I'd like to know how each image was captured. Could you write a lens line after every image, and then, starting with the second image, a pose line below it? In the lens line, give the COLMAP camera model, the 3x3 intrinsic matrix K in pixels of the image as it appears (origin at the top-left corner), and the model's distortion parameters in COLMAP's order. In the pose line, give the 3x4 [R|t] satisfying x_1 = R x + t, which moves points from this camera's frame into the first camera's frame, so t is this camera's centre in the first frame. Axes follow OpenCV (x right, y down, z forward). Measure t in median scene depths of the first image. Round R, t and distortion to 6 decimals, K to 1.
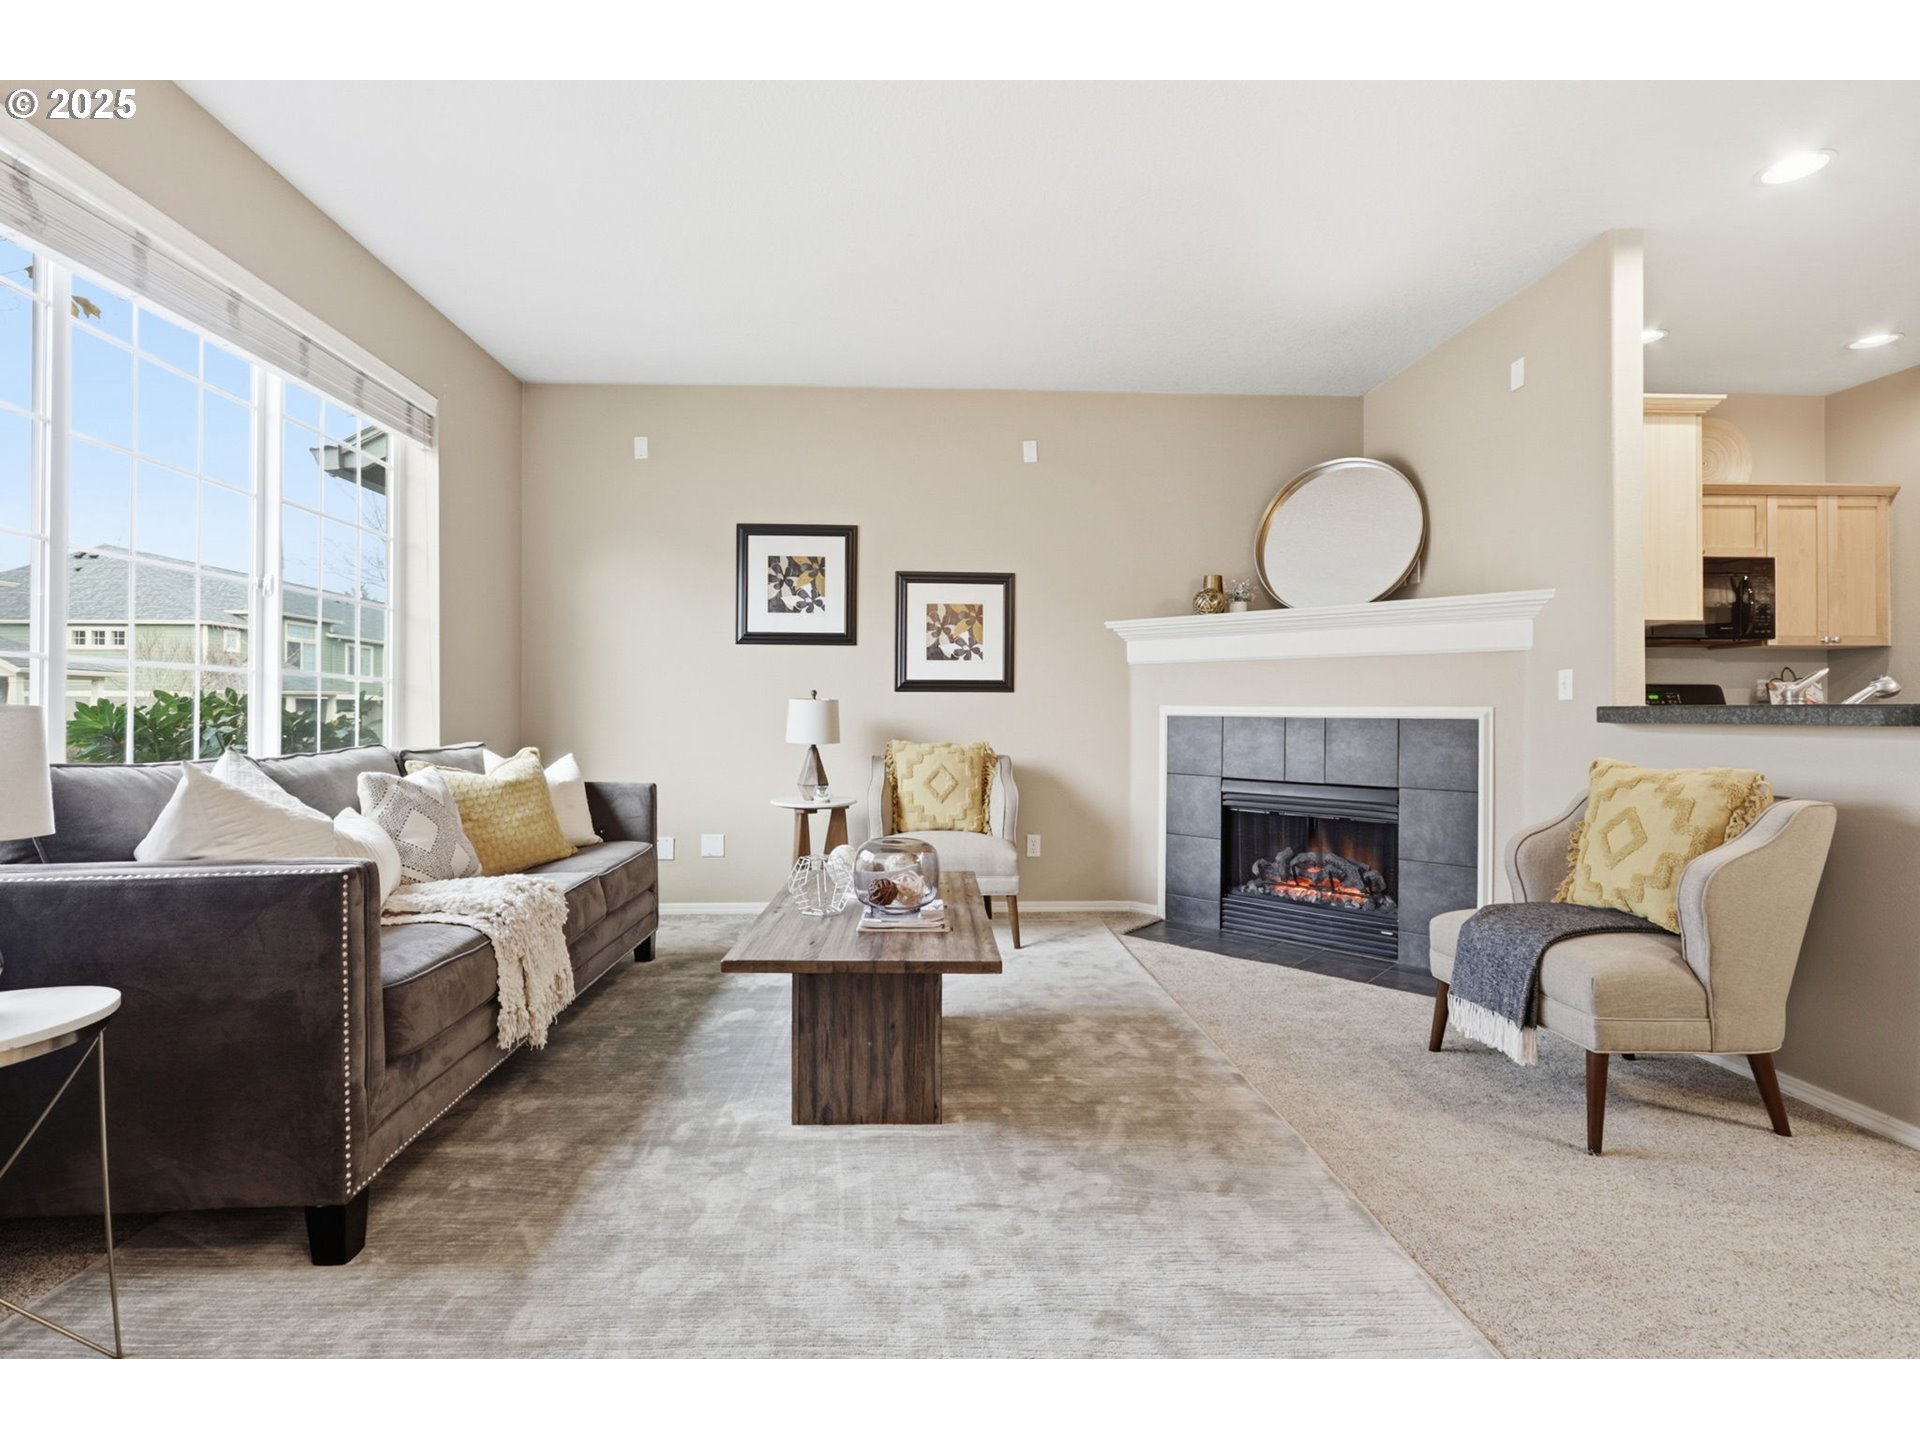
lens RADIAL K [[890.6, 0, 916.9], [0, 890.6, 715.1], [0, 0, 1]] dist [-0.003242, -0.001614]
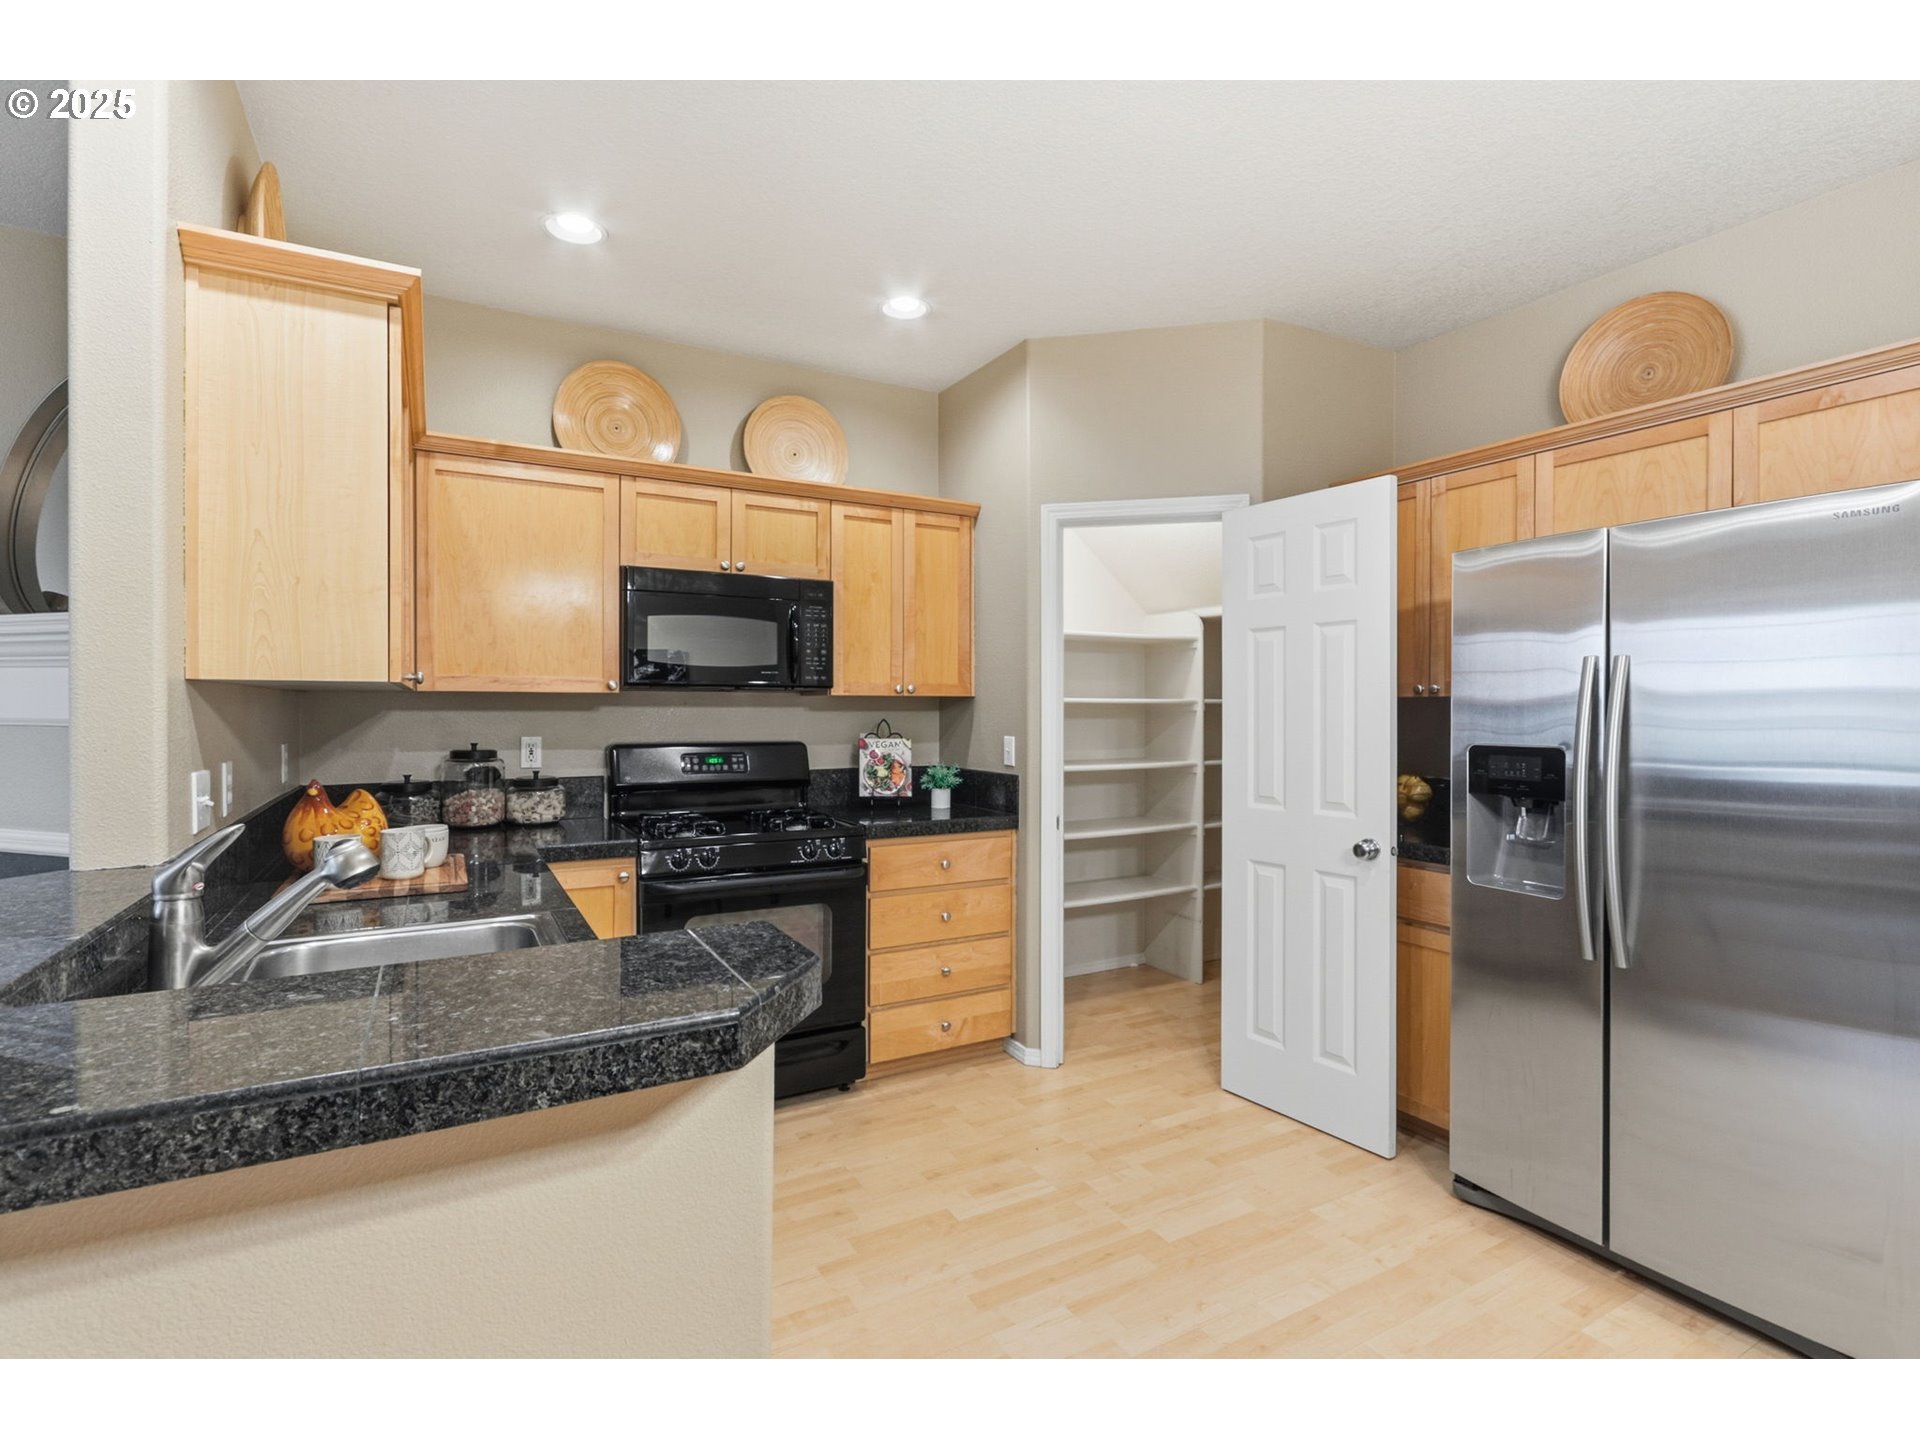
lens RADIAL K [[890.6, 0, 958.1], [0, 890.6, 715.4], [0, 0, 1]] dist [-0.003242, -0.001614]
pose [[0.885620, -0.004833, 0.464386, 0.714233], [0.001425, 0.999969, 0.007690, -0.068295], [-0.464409, -0.006148, 0.885600, 0.266793]]
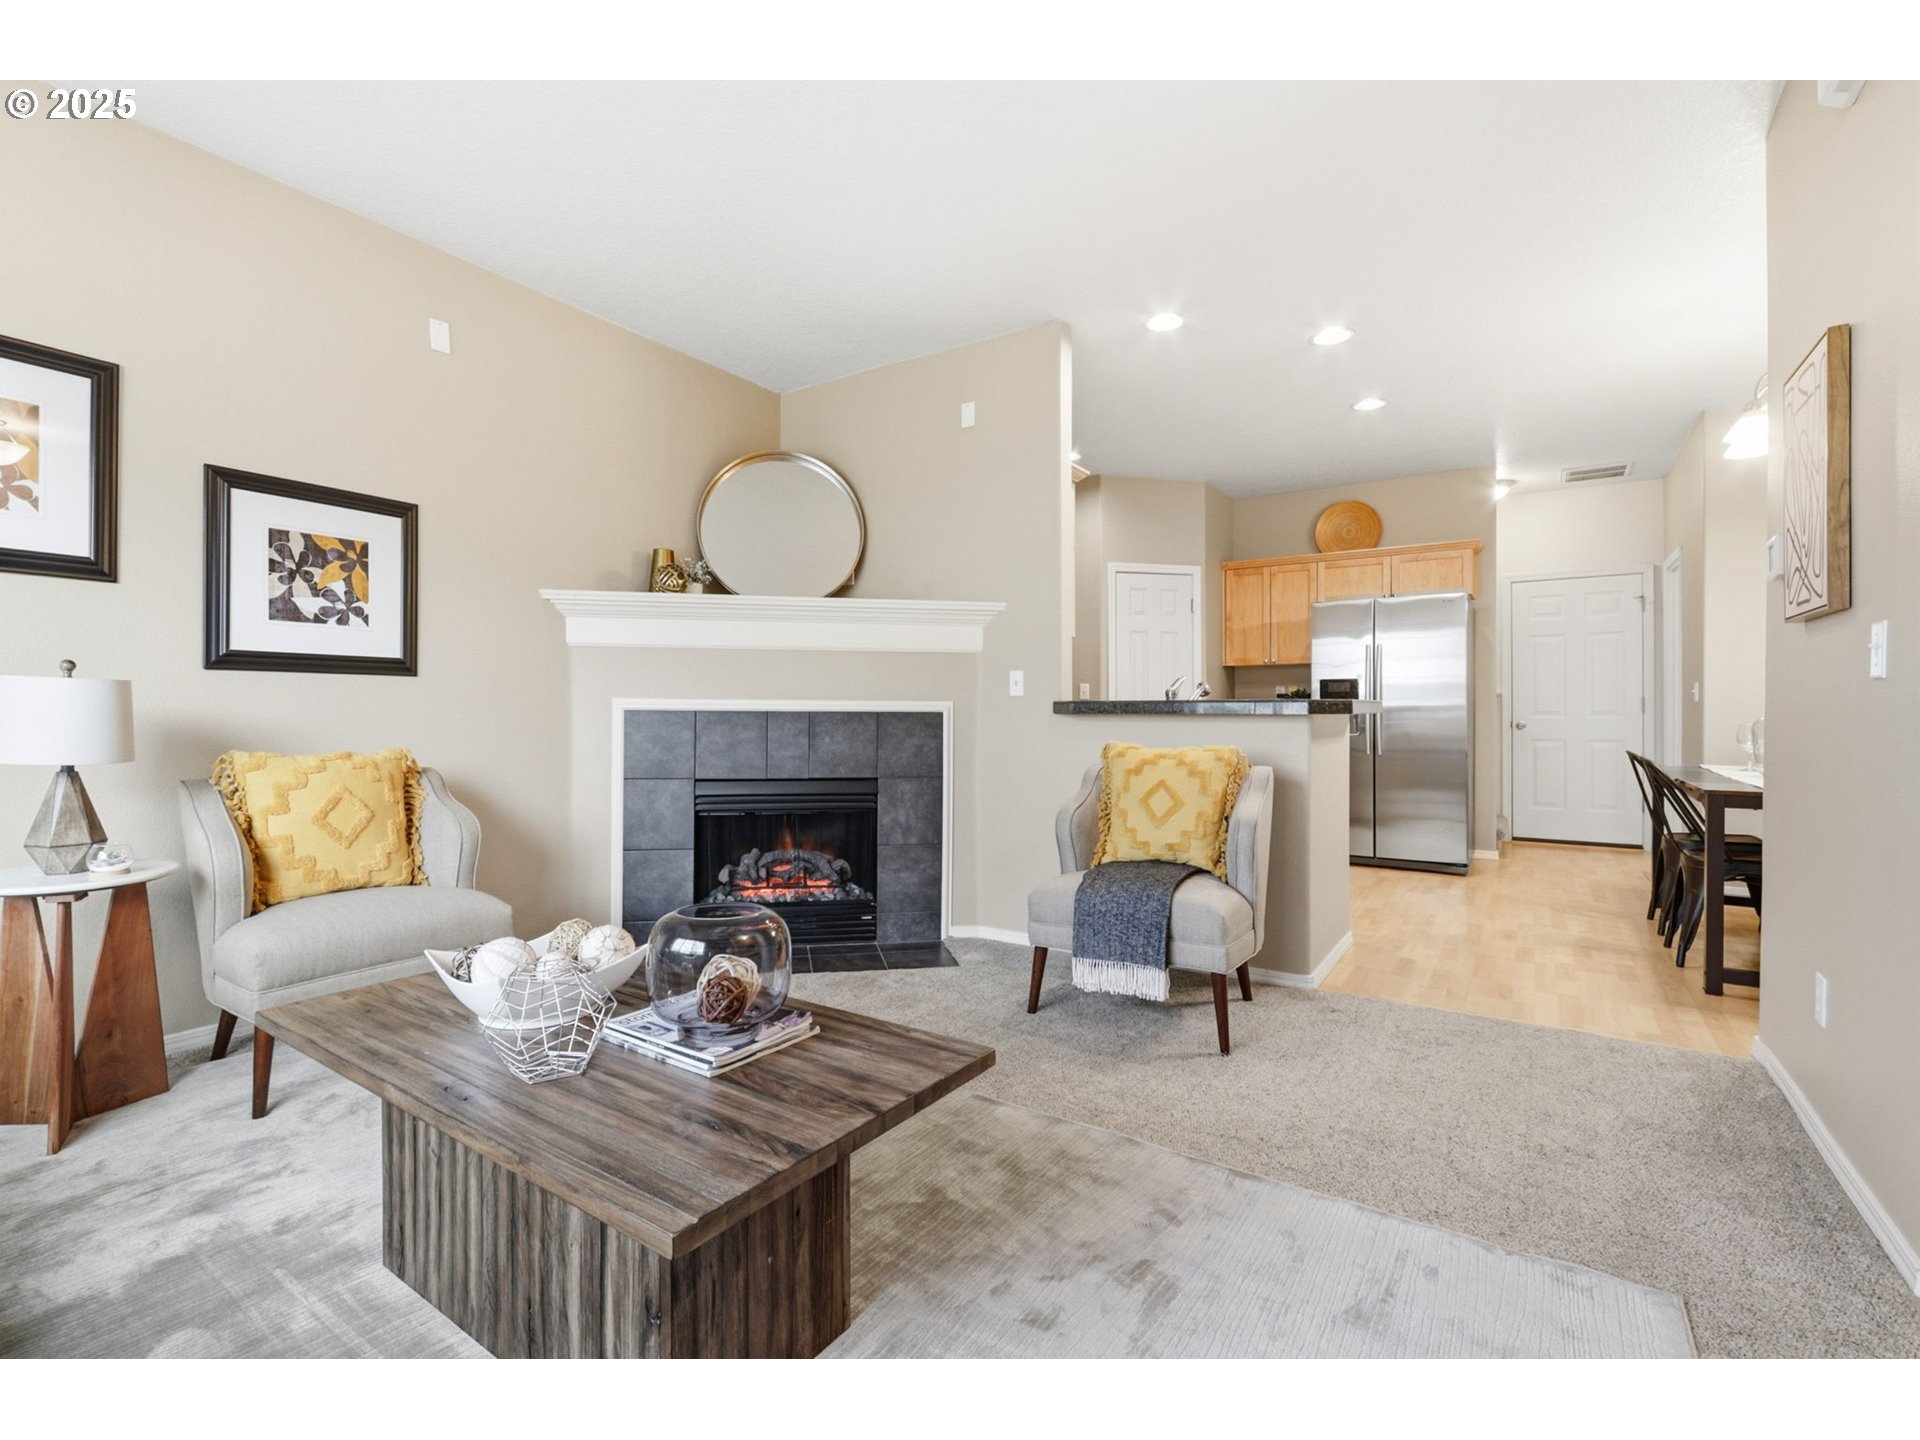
lens RADIAL K [[890.6, 0, 925.2], [0, 890.6, 716.2], [0, 0, 1]] dist [-0.003242, -0.001614]
pose [[0.578839, -0.006564, 0.815416, -0.250141], [0.002363, 0.999977, 0.006372, 0.002340], [-0.815439, -0.001761, 0.578841, 0.304116]]
